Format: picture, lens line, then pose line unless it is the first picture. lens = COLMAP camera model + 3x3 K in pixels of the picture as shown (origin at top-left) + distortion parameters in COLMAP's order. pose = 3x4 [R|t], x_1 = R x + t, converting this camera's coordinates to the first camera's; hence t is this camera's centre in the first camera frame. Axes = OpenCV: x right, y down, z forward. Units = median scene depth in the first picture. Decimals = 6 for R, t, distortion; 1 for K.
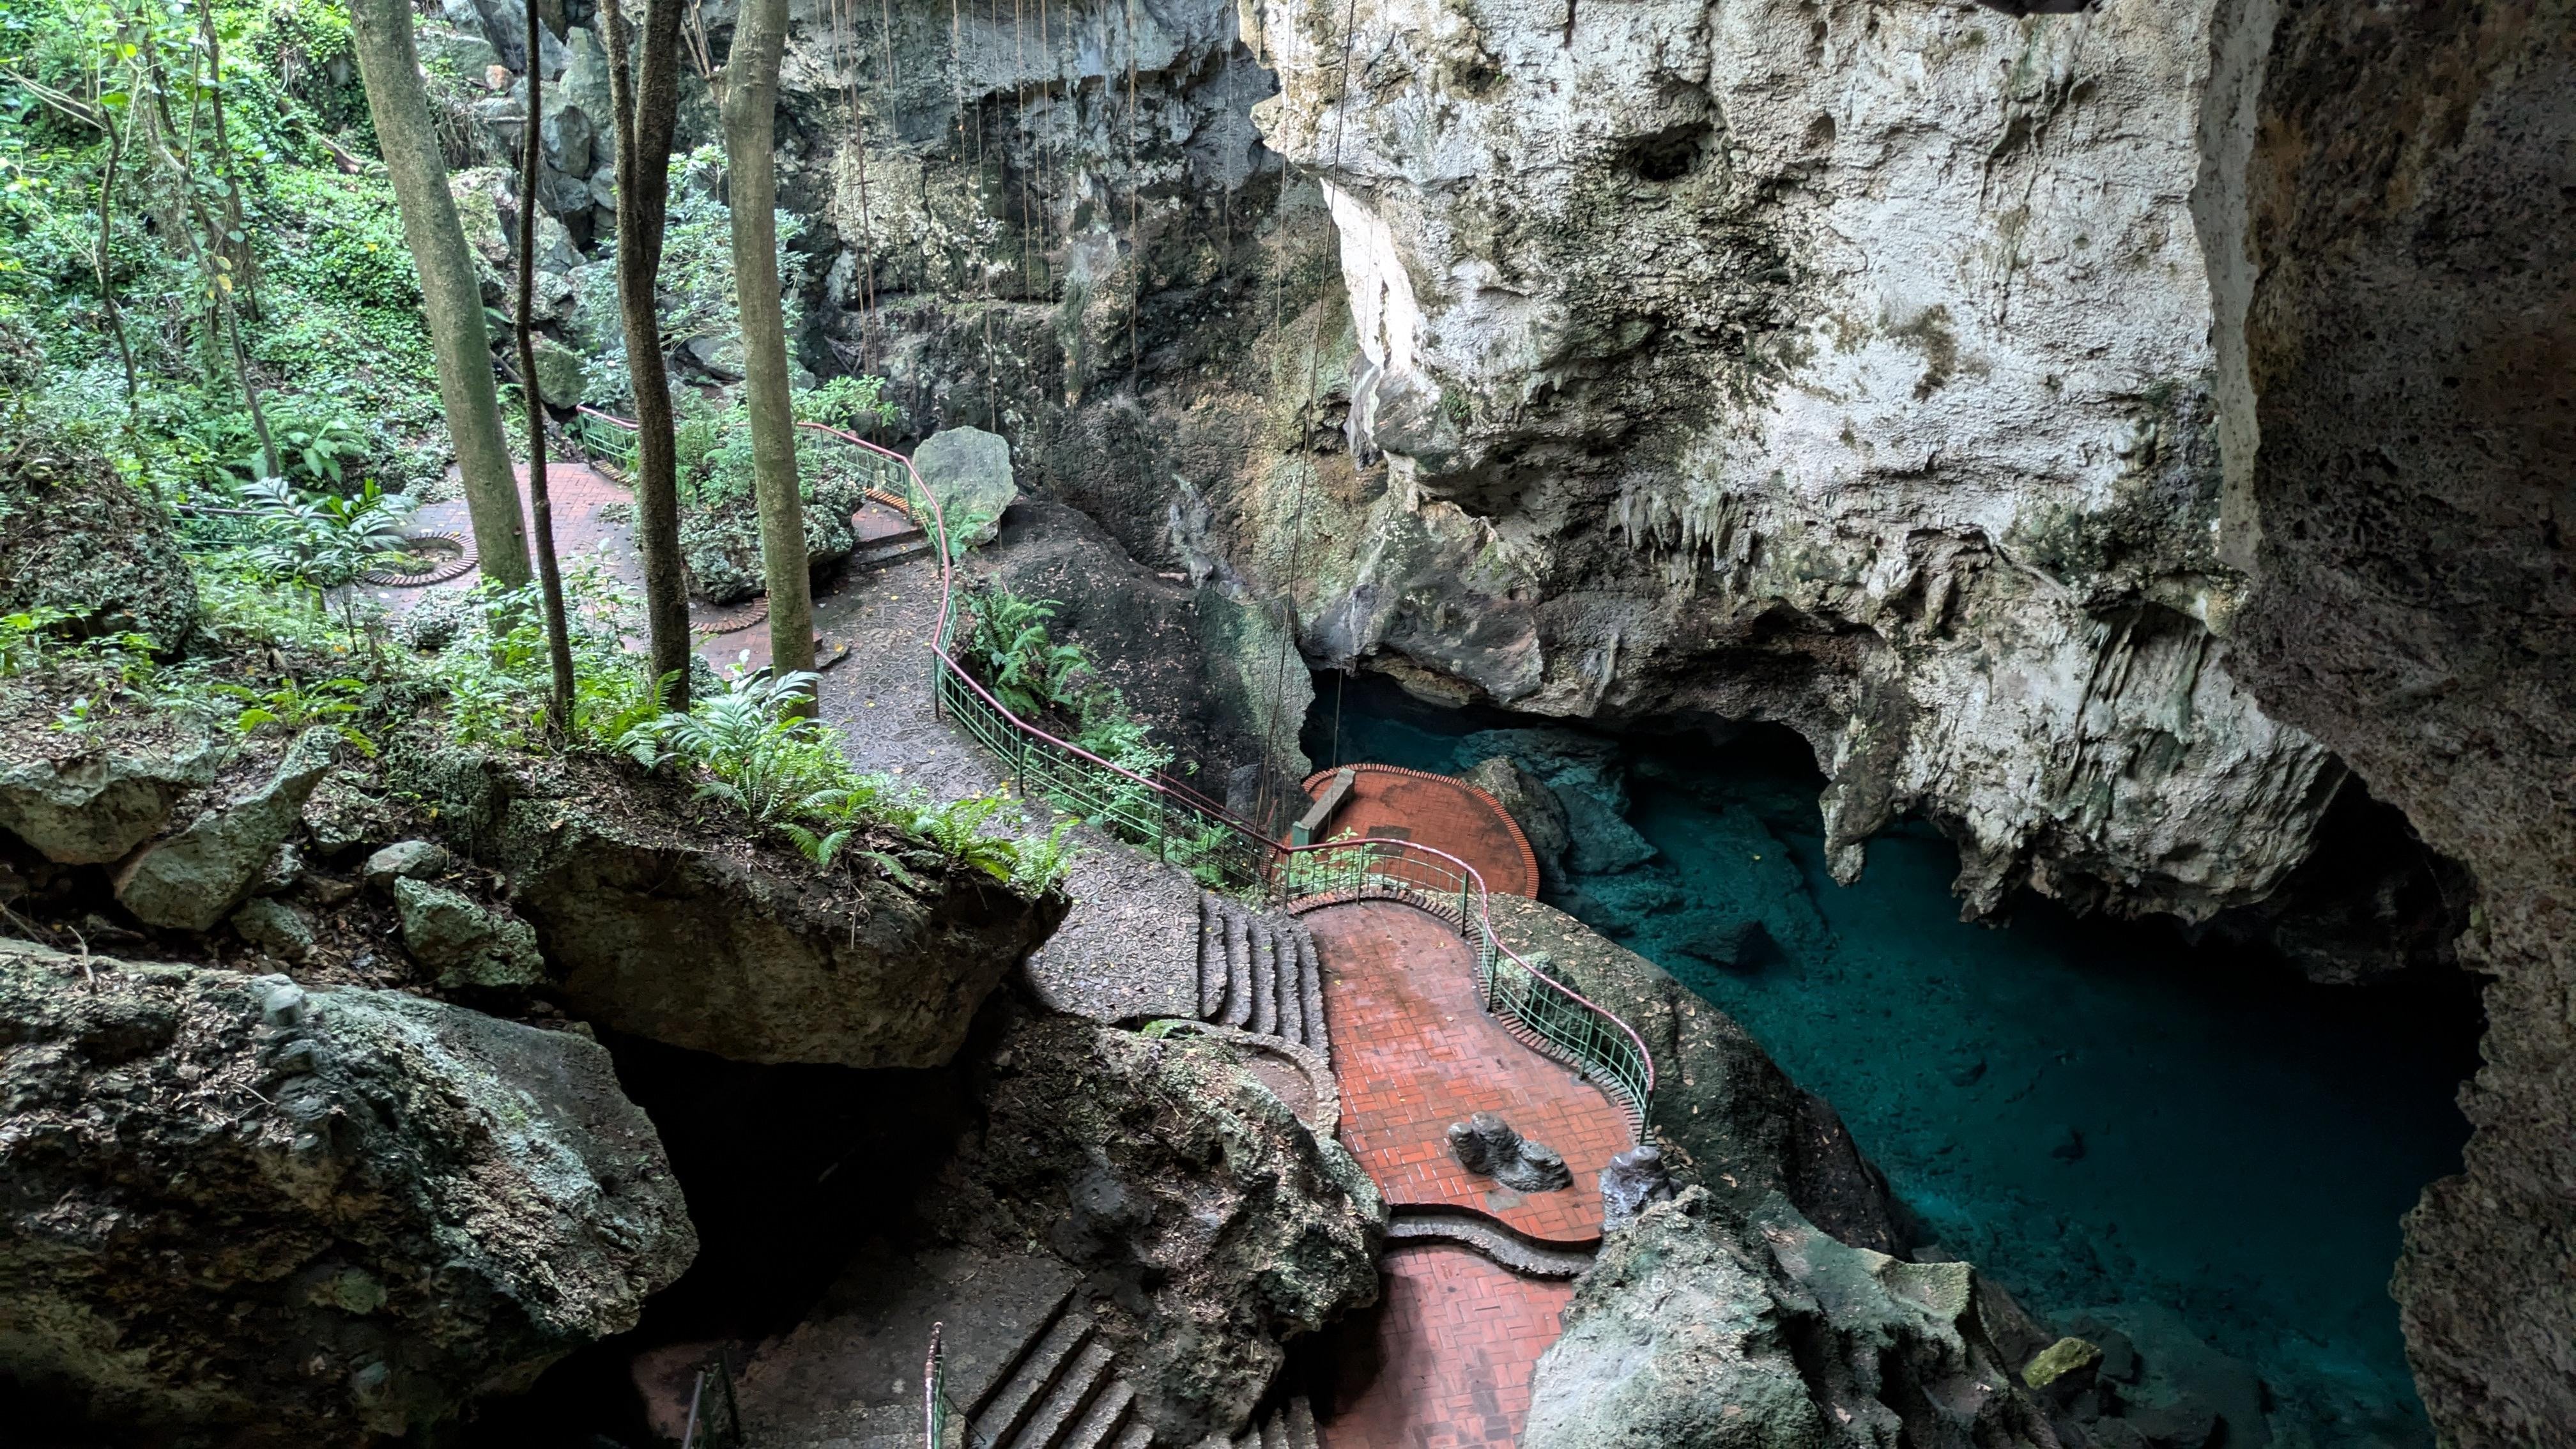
lens RADIAL K [[1800.7, 0, 1286.6], [0, 1800.7, 722.1], [0, 0, 1]] dist [0.028014, -0.002987]
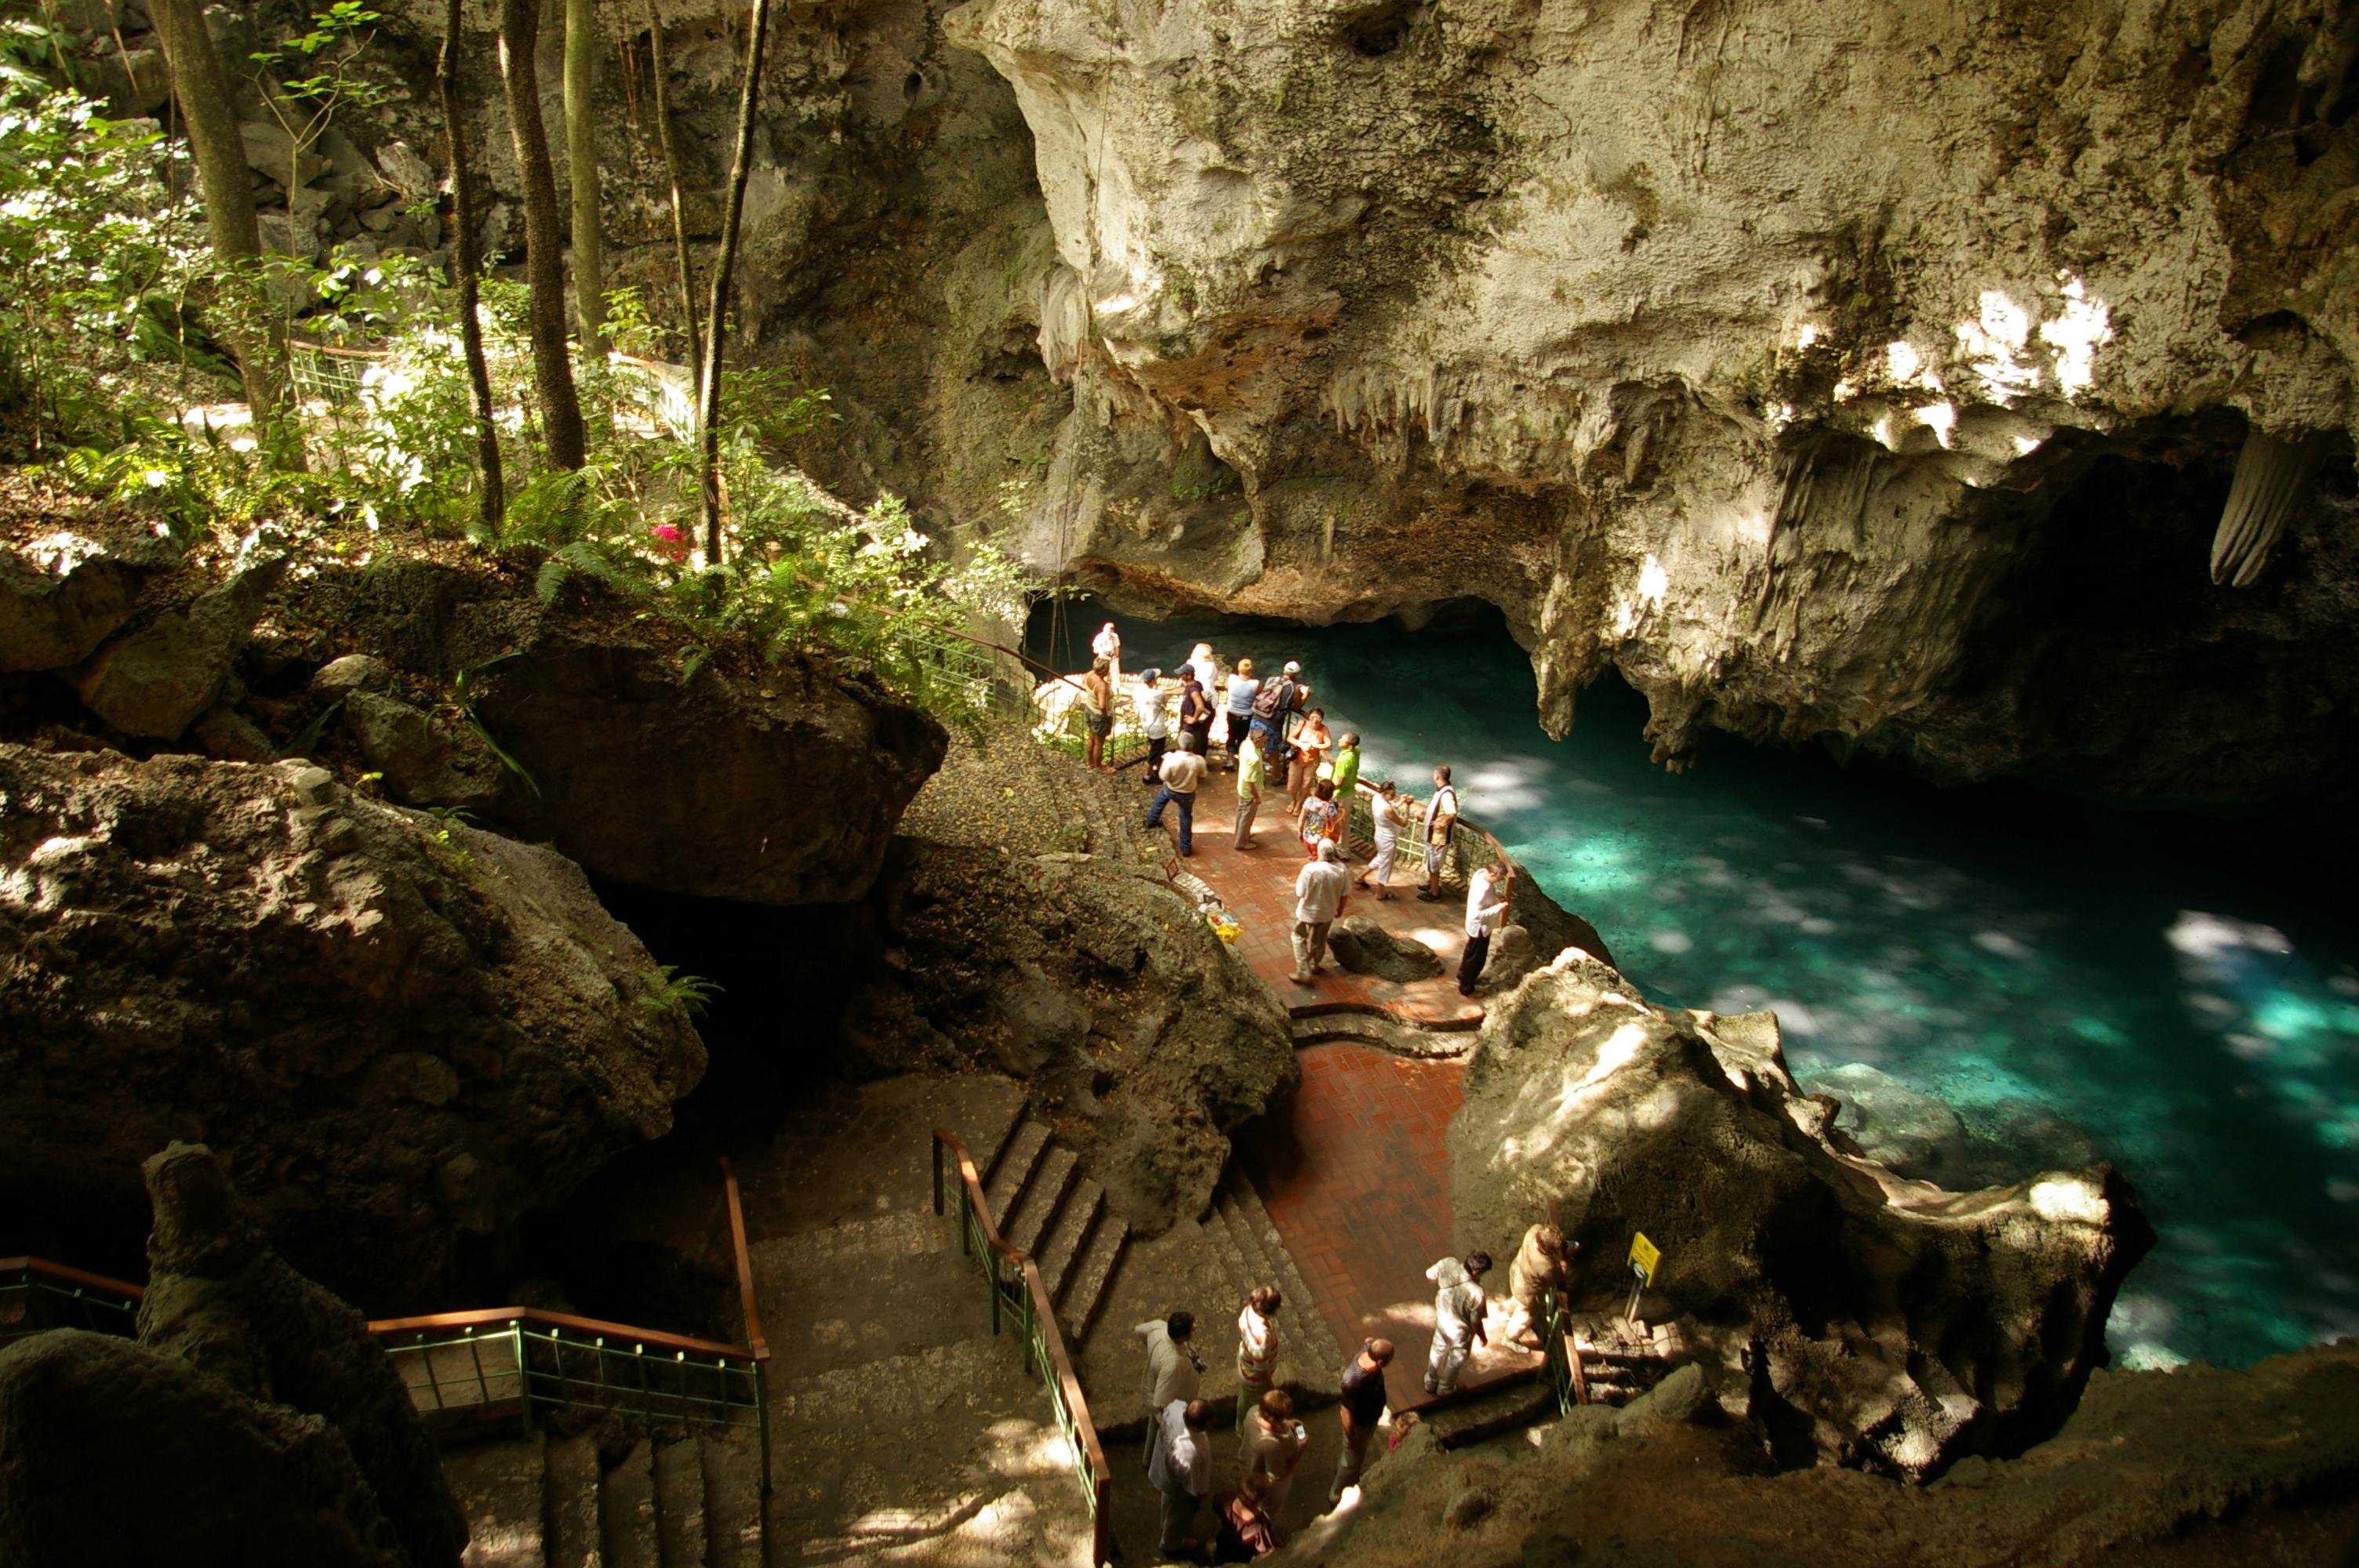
lens RADIAL K [[1742.0, 0, 1181.6], [0, 1742.0, 787.4], [0, 0, 1]] dist [-0.072923, 0.004487]
pose [[0.979082, -0.094473, 0.180205, -0.118157], [0.088047, 0.995173, 0.043349, 0.067286], [-0.183431, -0.026576, 0.982673, 0.030498]]
